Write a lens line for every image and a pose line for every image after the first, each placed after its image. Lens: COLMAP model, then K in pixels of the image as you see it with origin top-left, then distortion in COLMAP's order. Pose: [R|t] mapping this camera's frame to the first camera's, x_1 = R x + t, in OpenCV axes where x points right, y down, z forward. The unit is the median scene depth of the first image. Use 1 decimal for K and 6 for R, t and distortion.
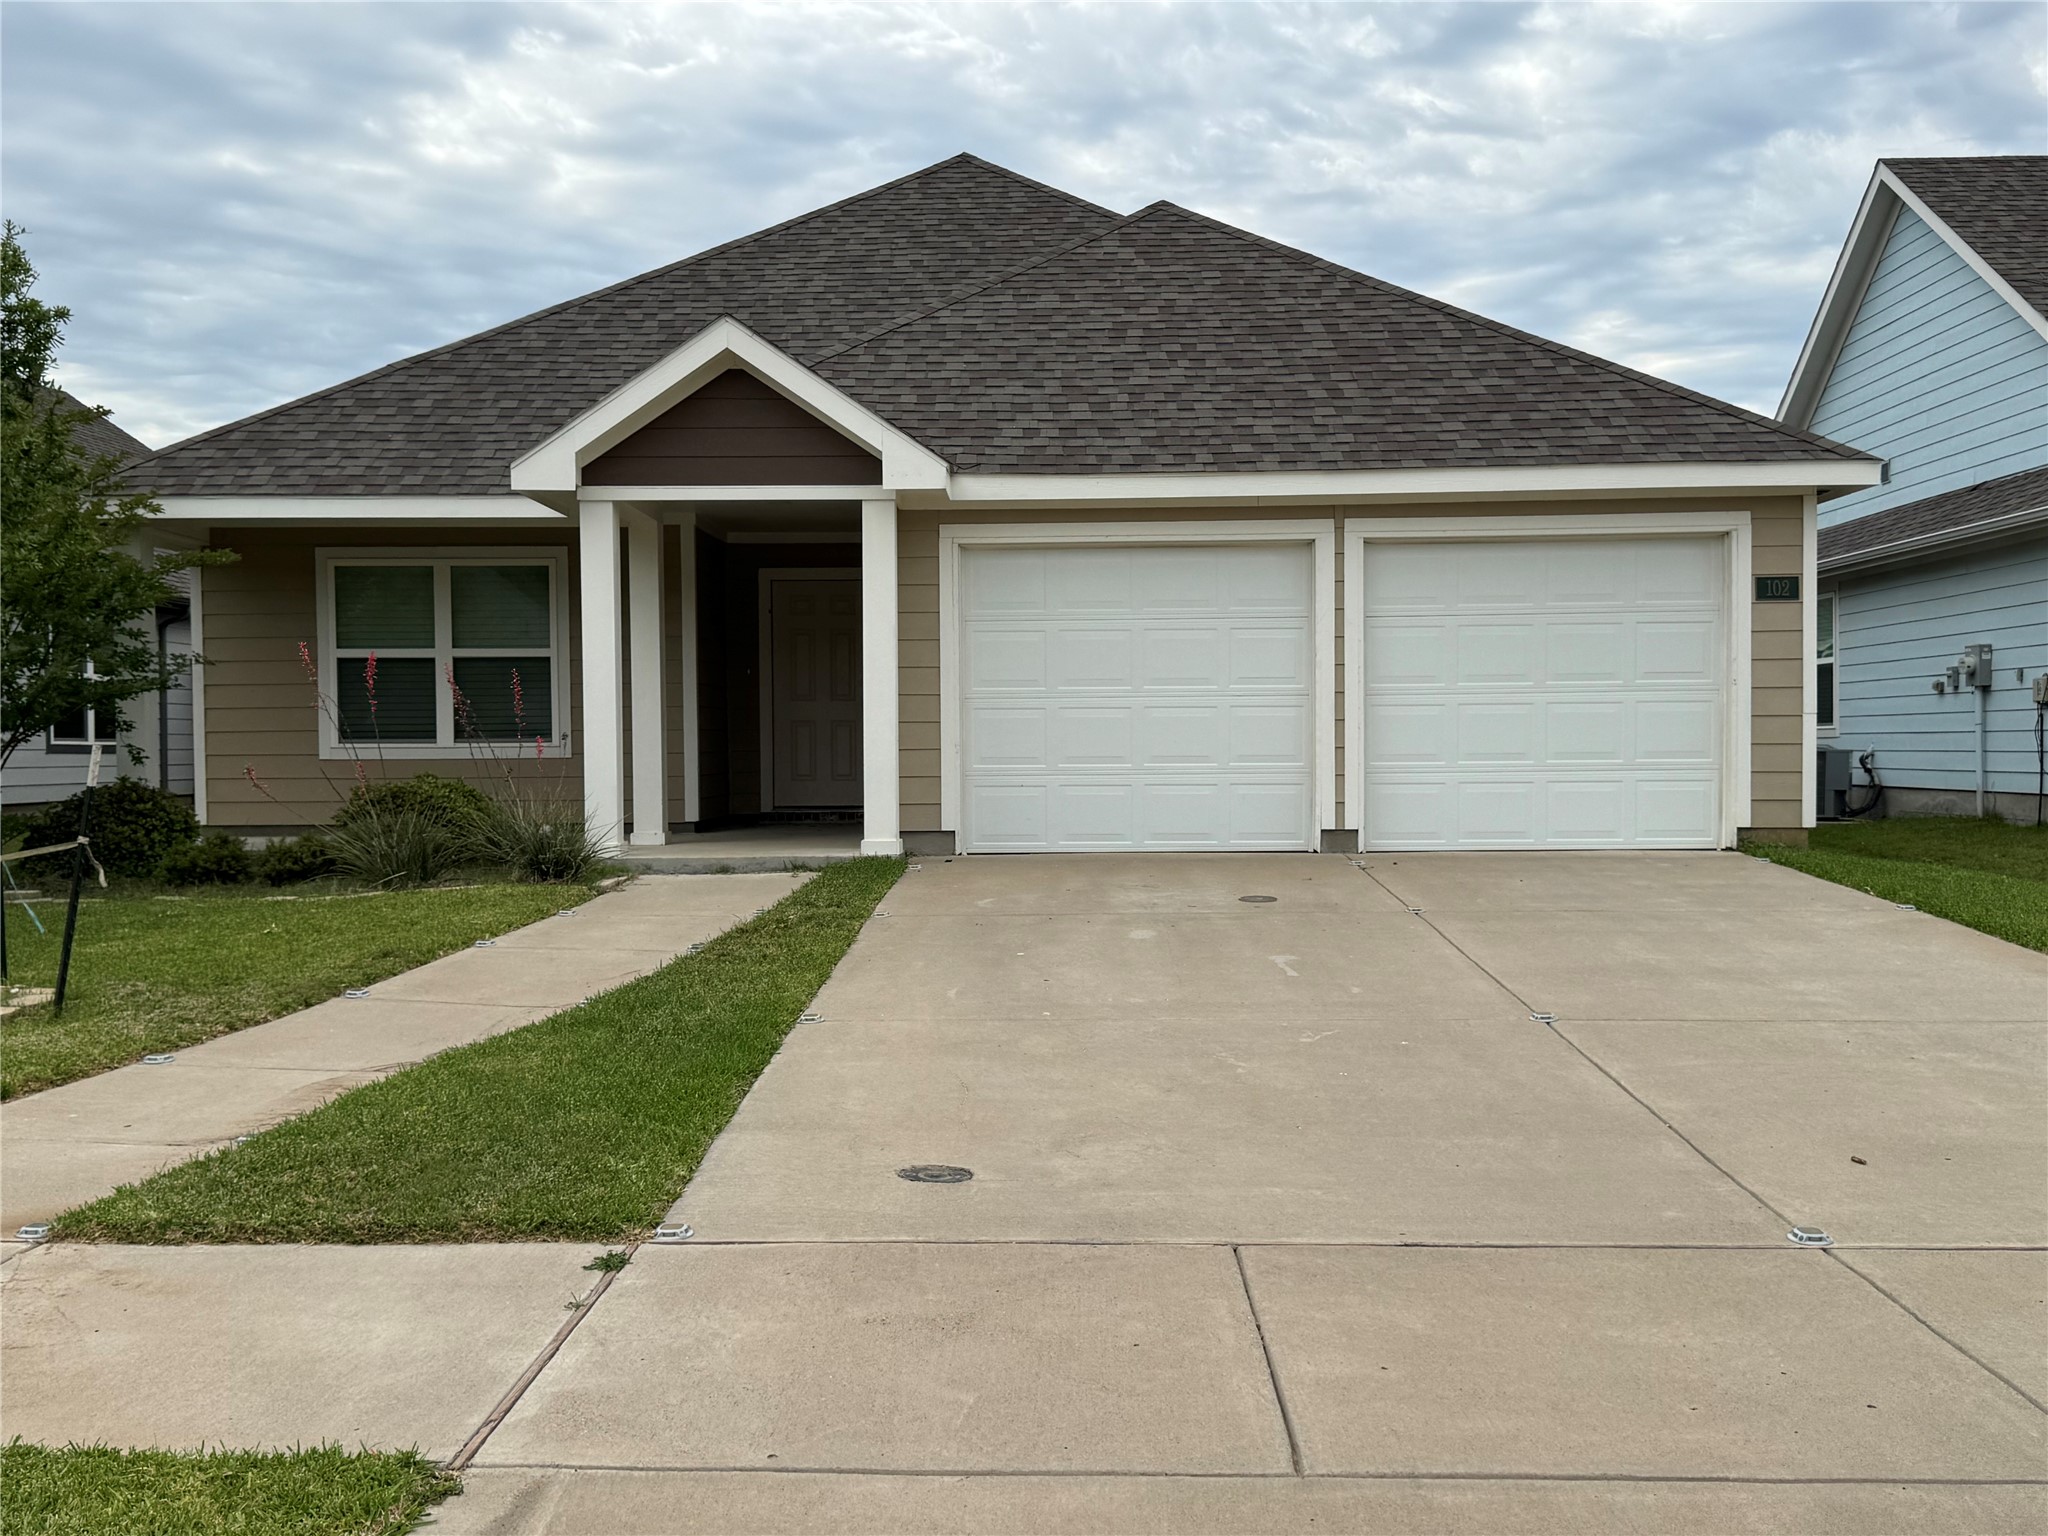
lens RADIAL K [[2091.0, 0, 1013.8], [0, 2091.0, 776.5], [0, 0, 1]] dist [0.079286, 0.000000]
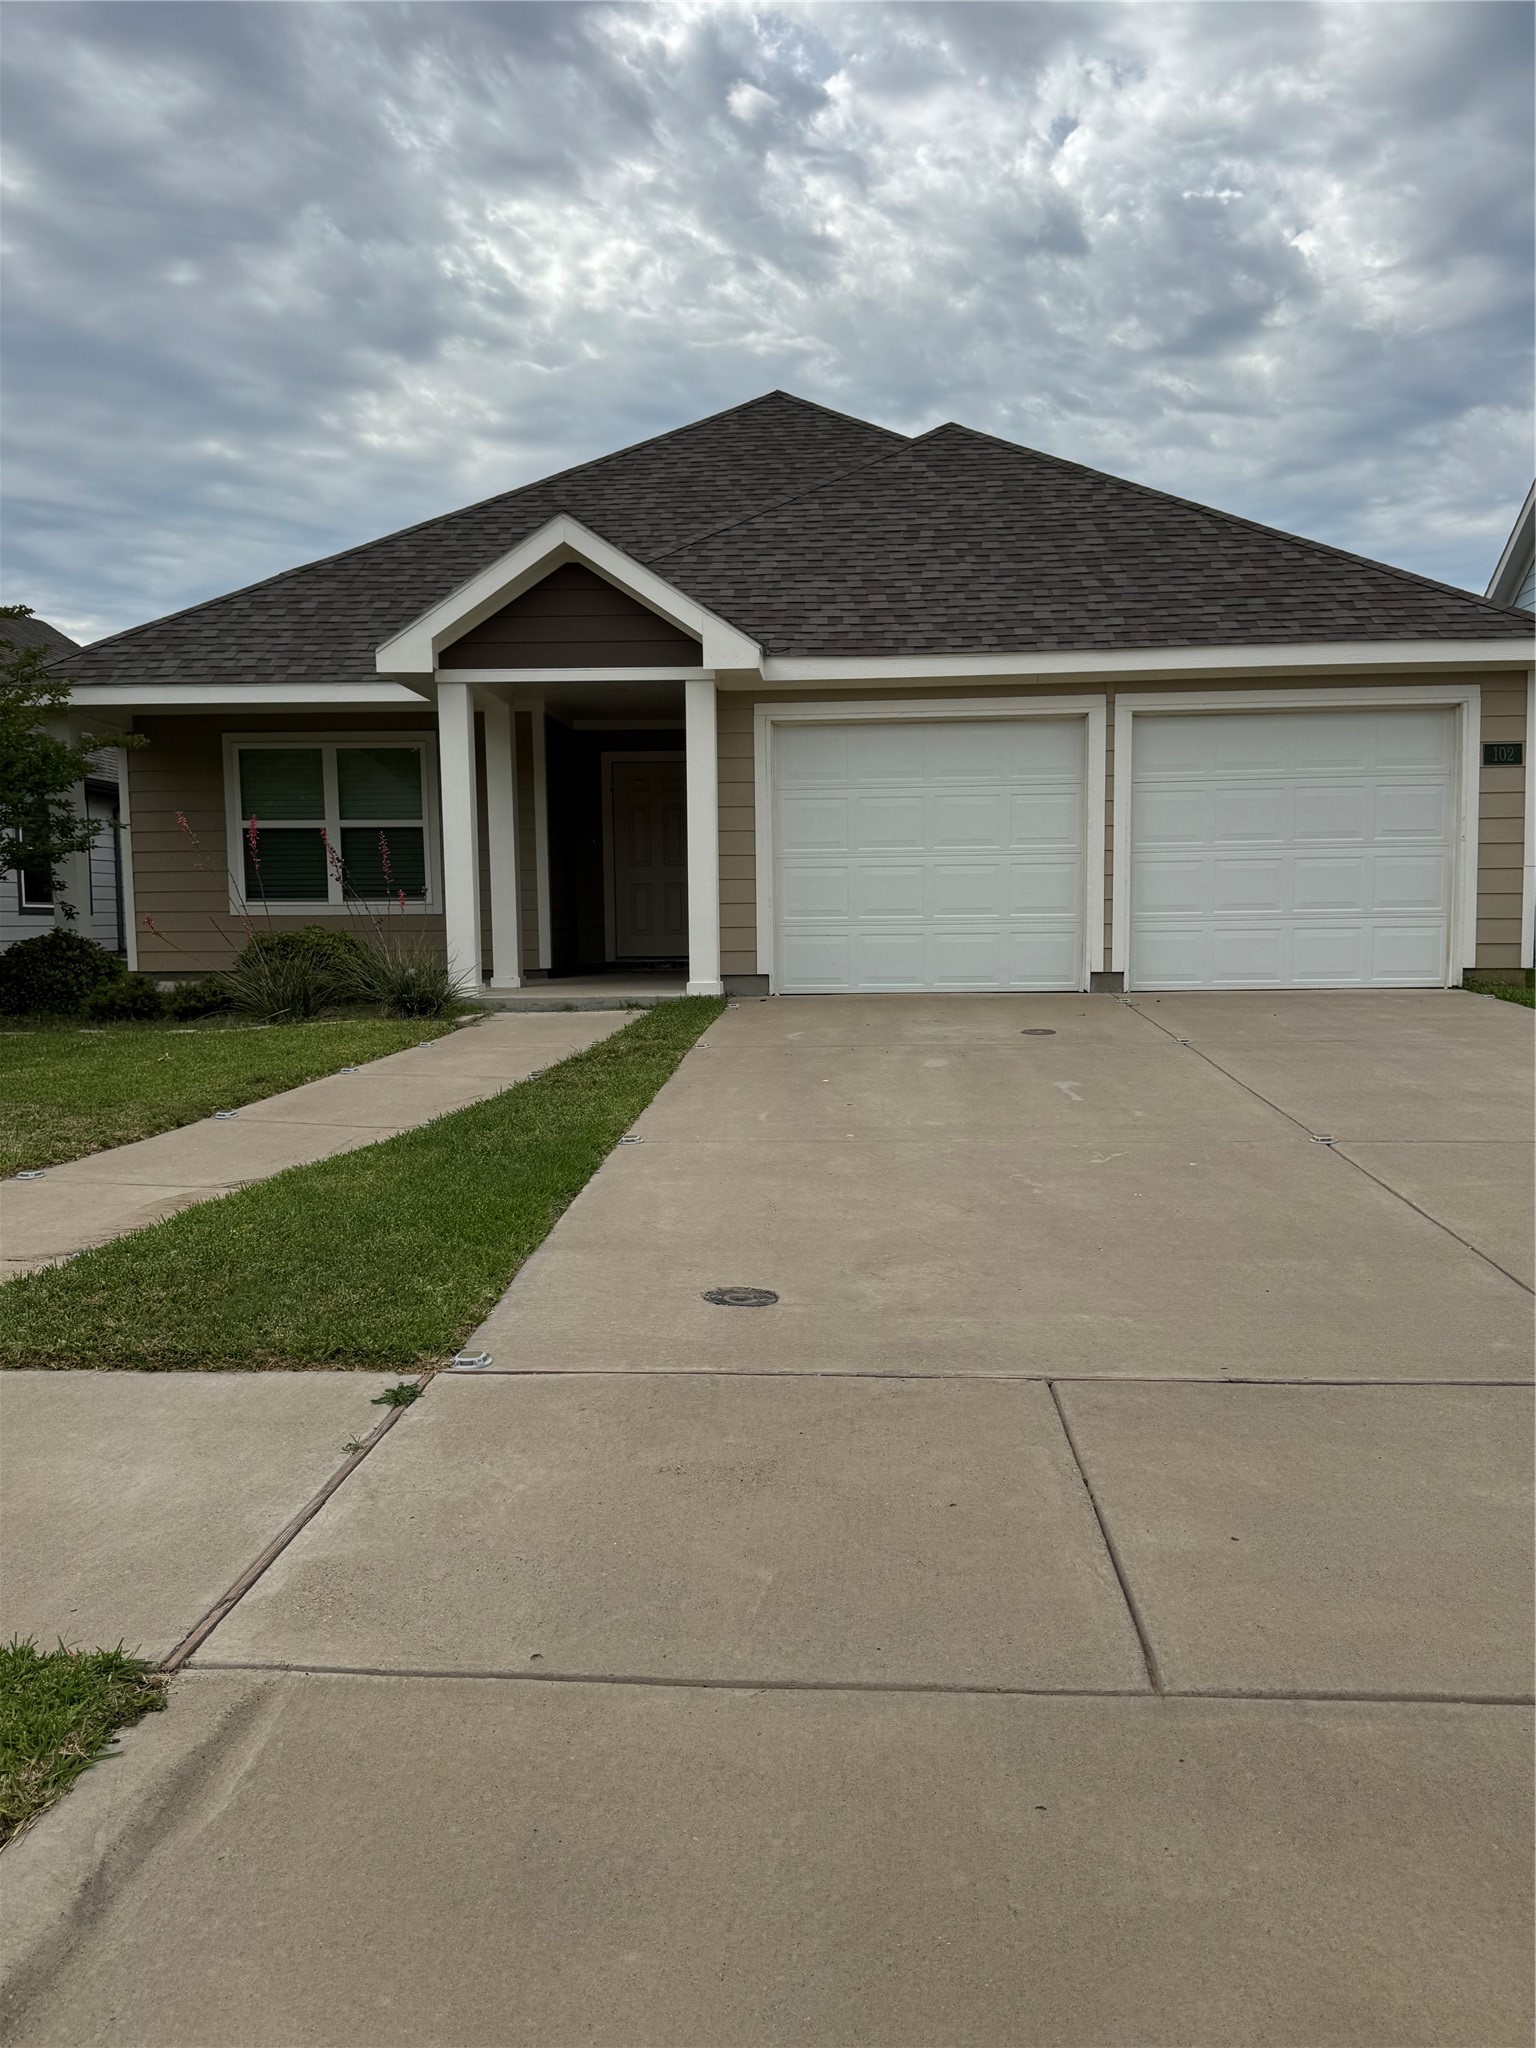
lens RADIAL K [[1613.5, 0, 776.7], [0, 1613.5, 1027.6], [0, 0, 1]] dist [0.041354, 0.001603]
pose [[0.999619, -0.000909, -0.027569, 0.000746], [0.002292, 0.998738, 0.050168, 0.013860], [0.027489, -0.050212, 0.998360, 0.147767]]
